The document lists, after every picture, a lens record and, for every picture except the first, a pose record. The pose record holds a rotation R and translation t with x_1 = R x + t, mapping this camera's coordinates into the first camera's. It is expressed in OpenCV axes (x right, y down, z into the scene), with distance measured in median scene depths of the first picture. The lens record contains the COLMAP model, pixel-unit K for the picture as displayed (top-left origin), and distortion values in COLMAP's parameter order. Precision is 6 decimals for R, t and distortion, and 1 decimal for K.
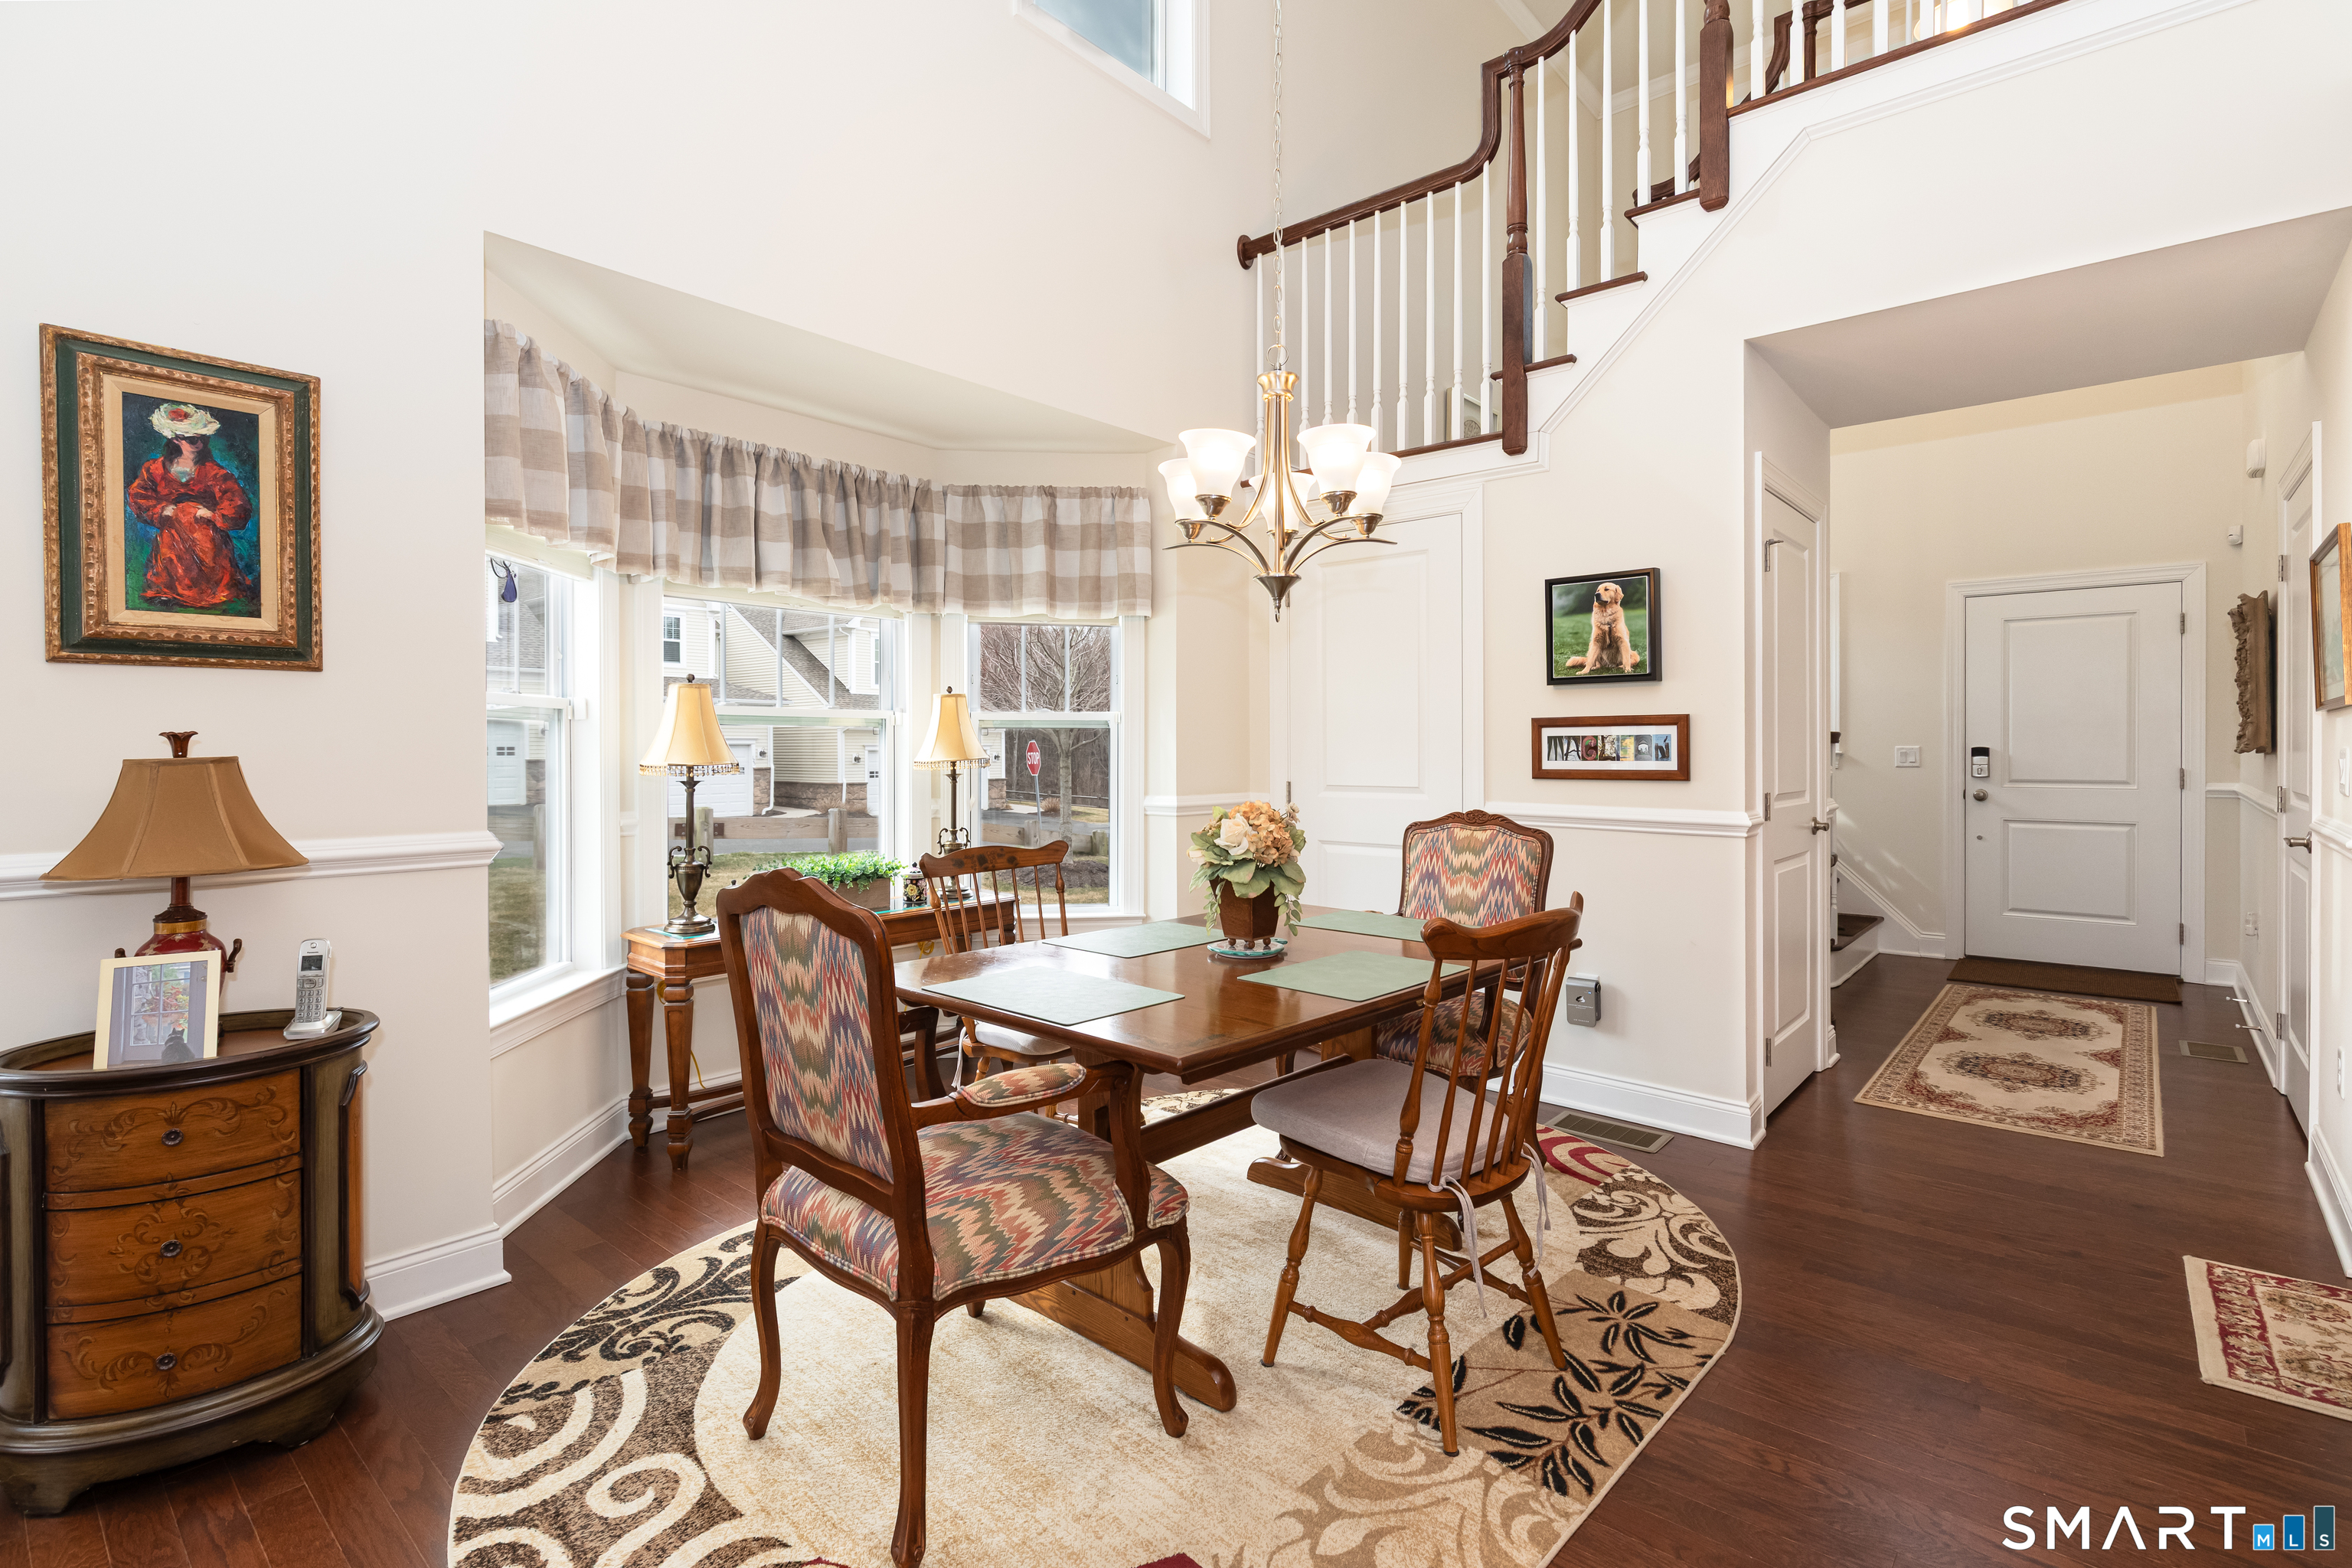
lens RADIAL K [[1099.9, 0, 1190.8], [0, 1099.9, 754.2], [0, 0, 1]] dist [-0.002060, -0.000643]
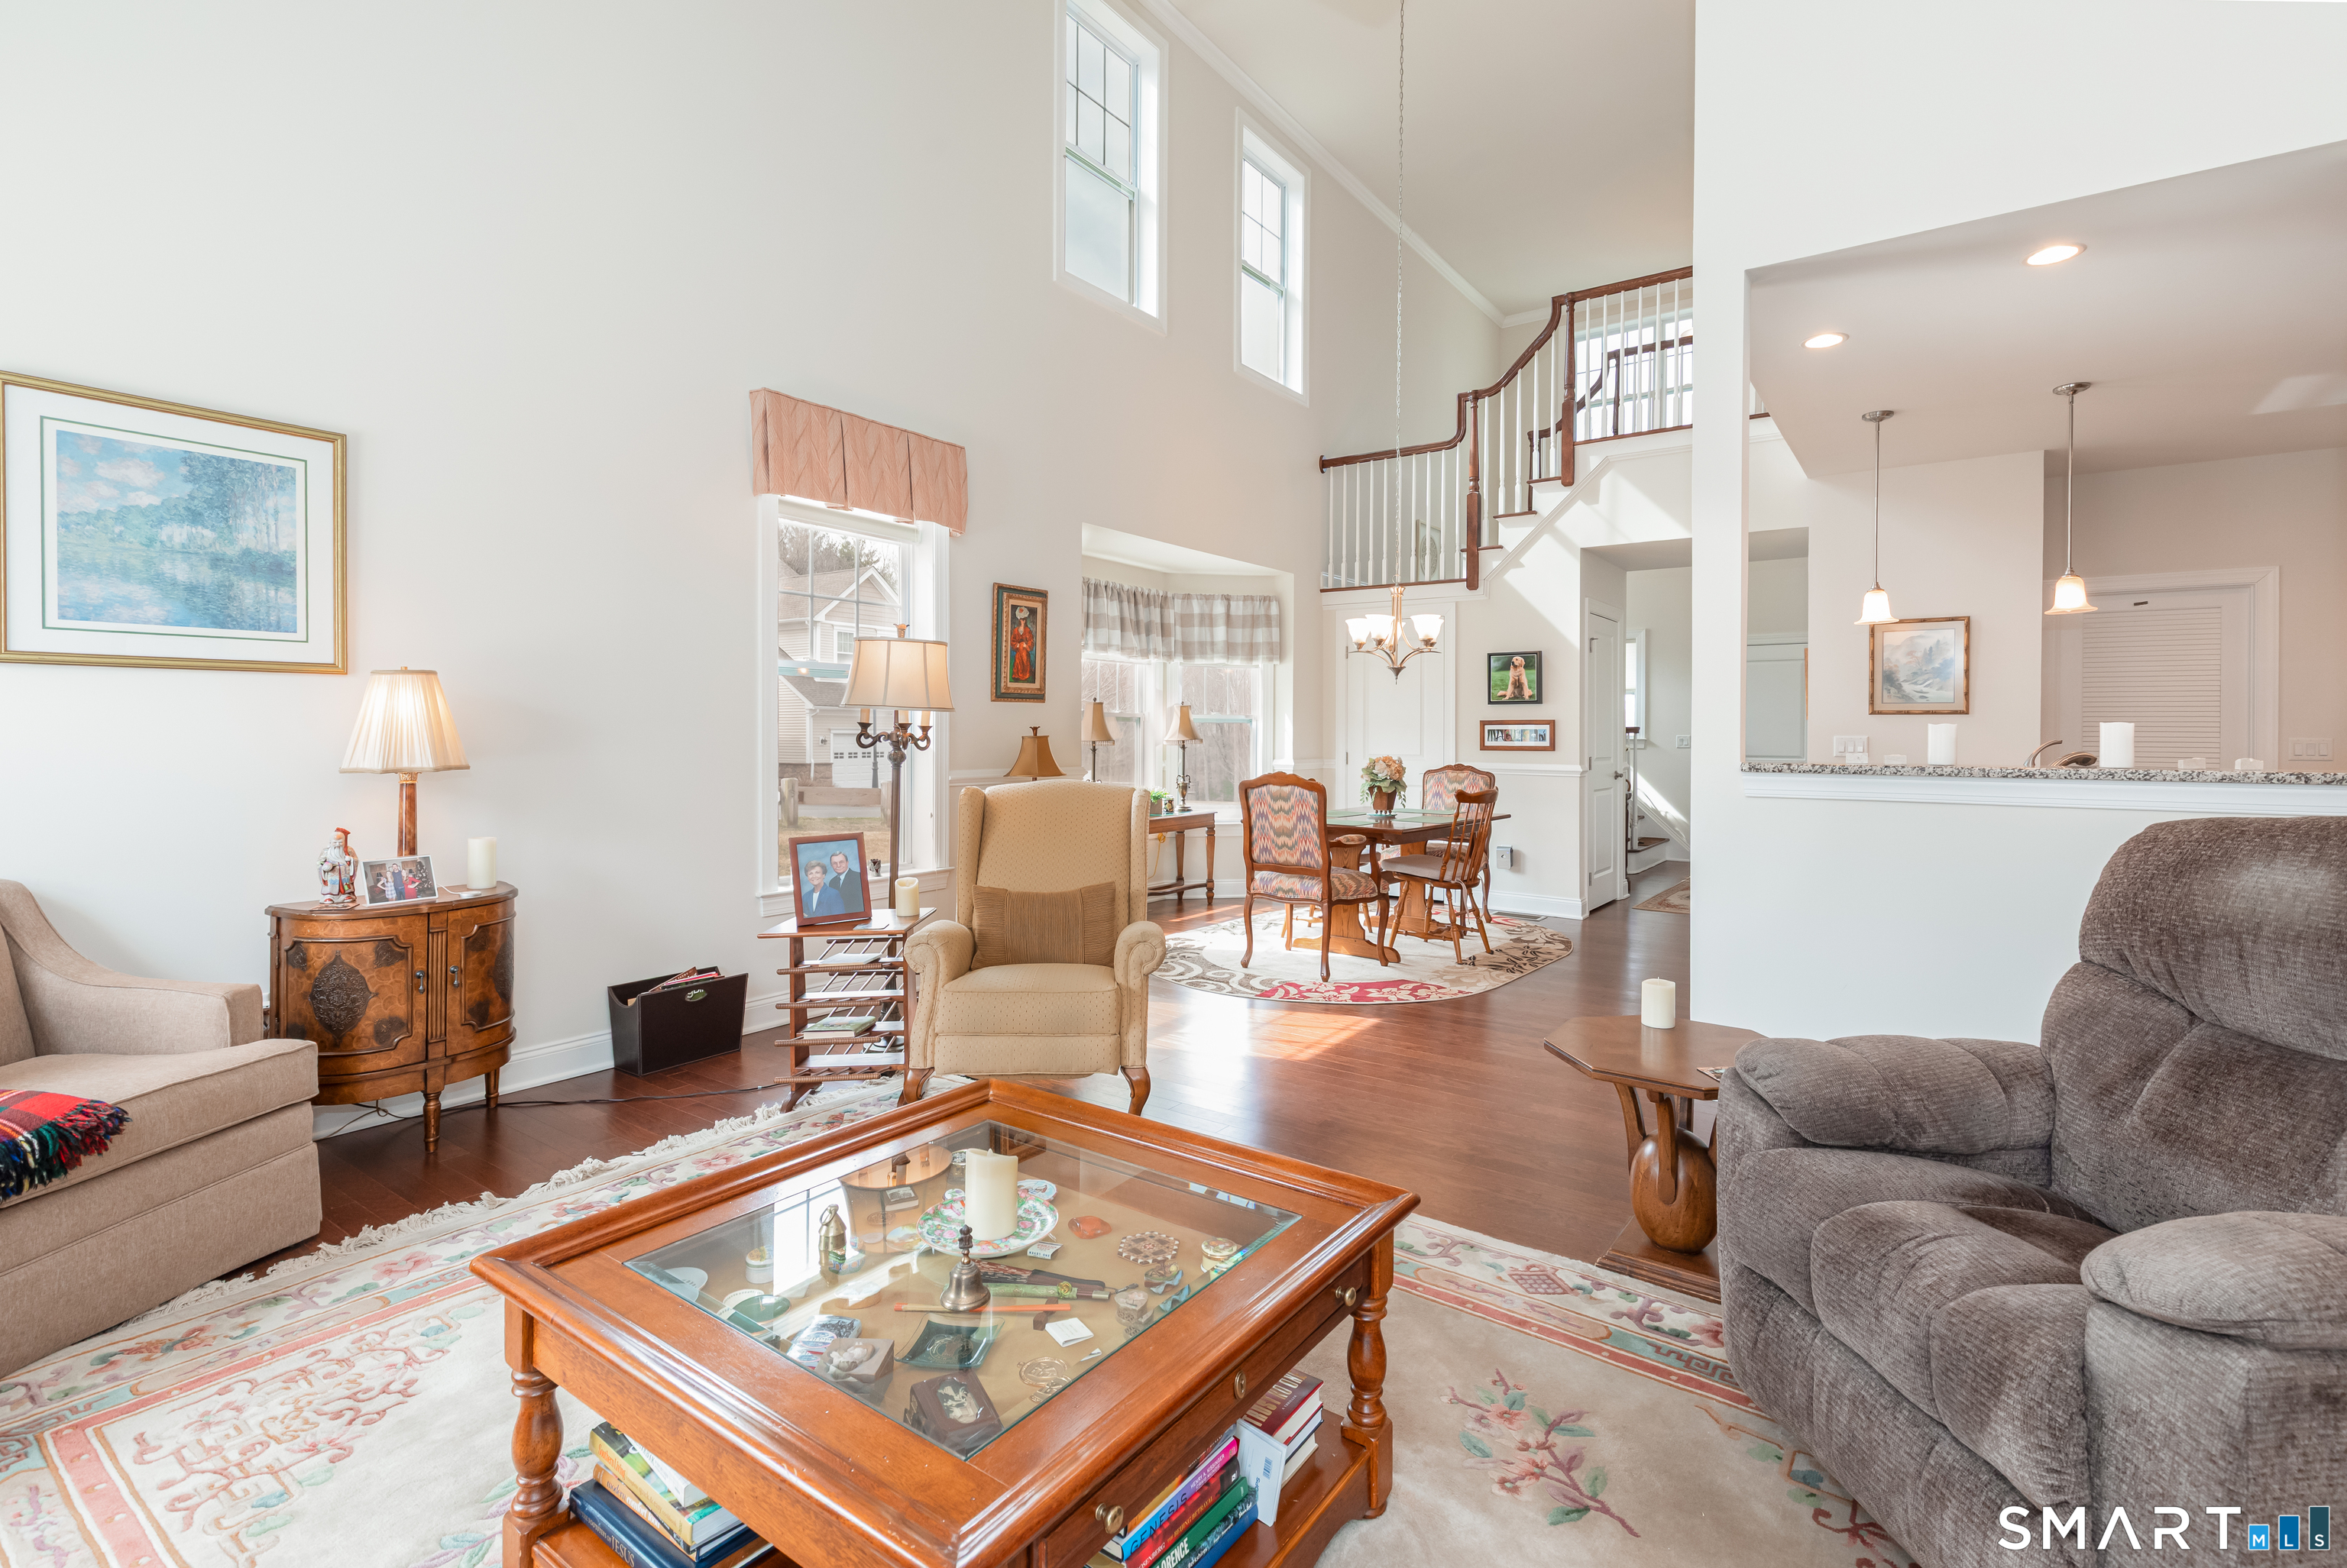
lens RADIAL K [[1080.3, 0, 1187.2], [0, 1080.3, 742.0], [0, 0, 1]] dist [0.013324, 0.000435]
pose [[0.995430, 0.004850, 0.095366, -0.455087], [-0.005074, 0.999985, 0.002108, 0.006347], [-0.095355, -0.002583, 0.995440, -1.019914]]
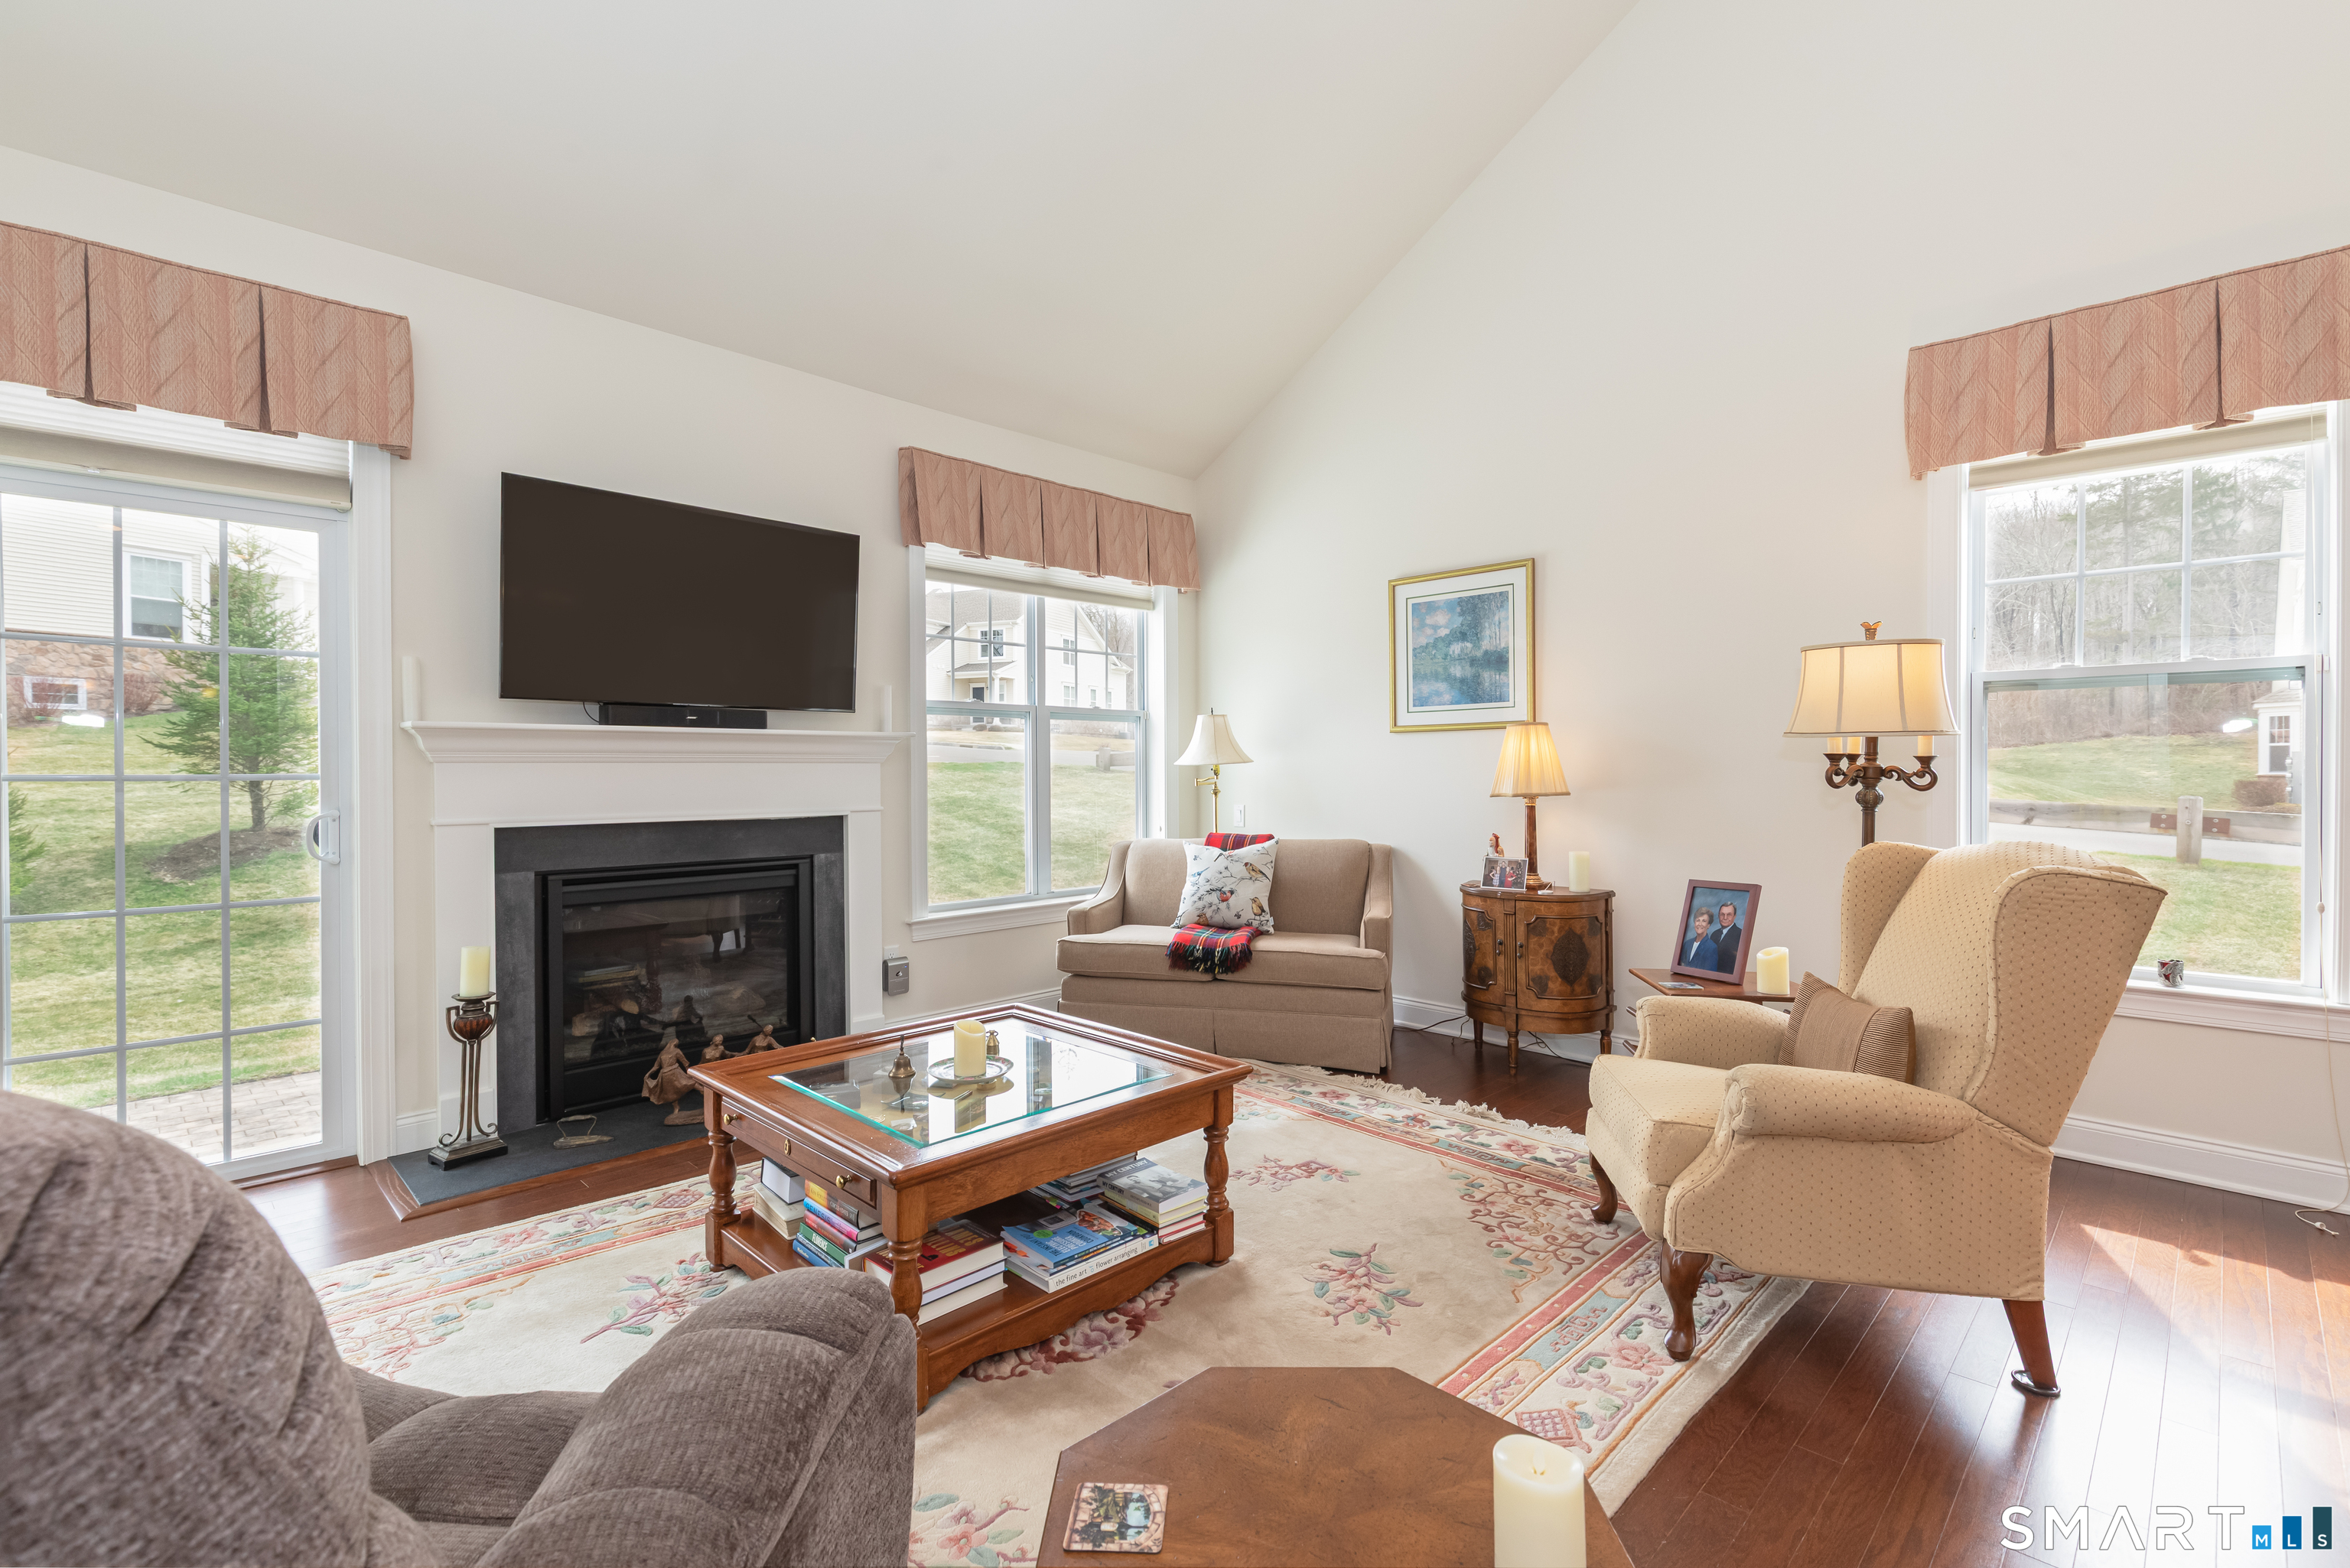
lens RADIAL K [[1051.9, 0, 1175.0], [0, 1051.9, 784.0], [0, 0, 1]] dist [0.017166, -0.012780]
pose [[-0.071203, 0.016536, -0.997325, 0.221571], [-0.003113, 0.999854, 0.016800, 0.002462], [0.997457, 0.004301, -0.071141, -0.363264]]
